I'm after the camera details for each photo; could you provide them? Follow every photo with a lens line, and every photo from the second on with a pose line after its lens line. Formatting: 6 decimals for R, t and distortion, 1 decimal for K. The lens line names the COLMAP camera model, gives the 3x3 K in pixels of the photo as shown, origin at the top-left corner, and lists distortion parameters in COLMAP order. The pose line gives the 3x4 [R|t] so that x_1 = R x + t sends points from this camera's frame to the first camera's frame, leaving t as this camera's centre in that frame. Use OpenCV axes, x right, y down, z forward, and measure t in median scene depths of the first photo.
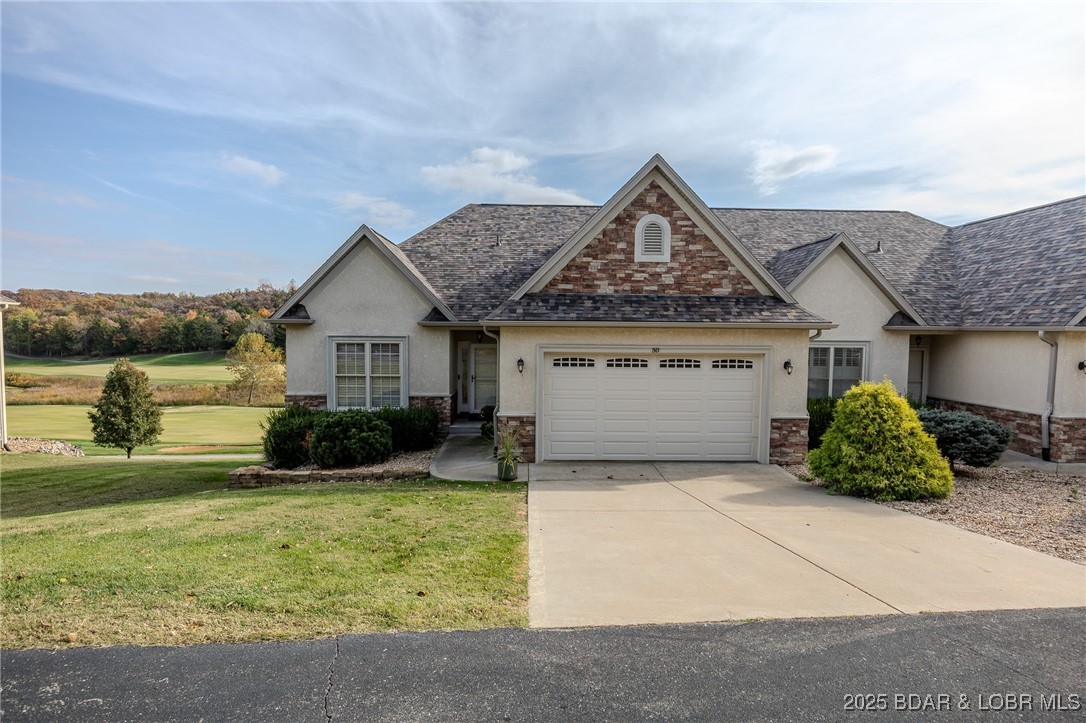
lens RADIAL K [[579.7, 0, 549.7], [0, 579.7, 360.6], [0, 0, 1]] dist [-0.001037, -0.003233]
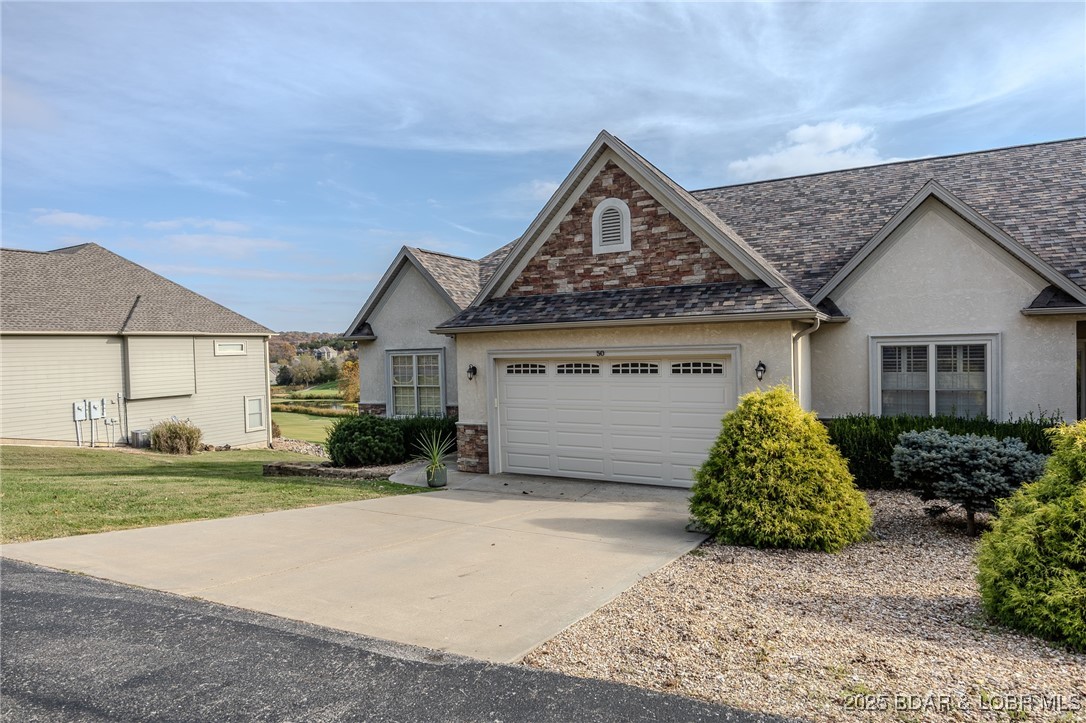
lens RADIAL K [[644.8, 0, 537.9], [0, 644.8, 356.7], [0, 0, 1]] dist [-0.006210, -0.001112]
pose [[0.857774, -0.024506, -0.513443, 0.573581], [0.004493, 0.999182, -0.040184, 0.024314], [0.514007, 0.032162, 0.857183, 0.116693]]
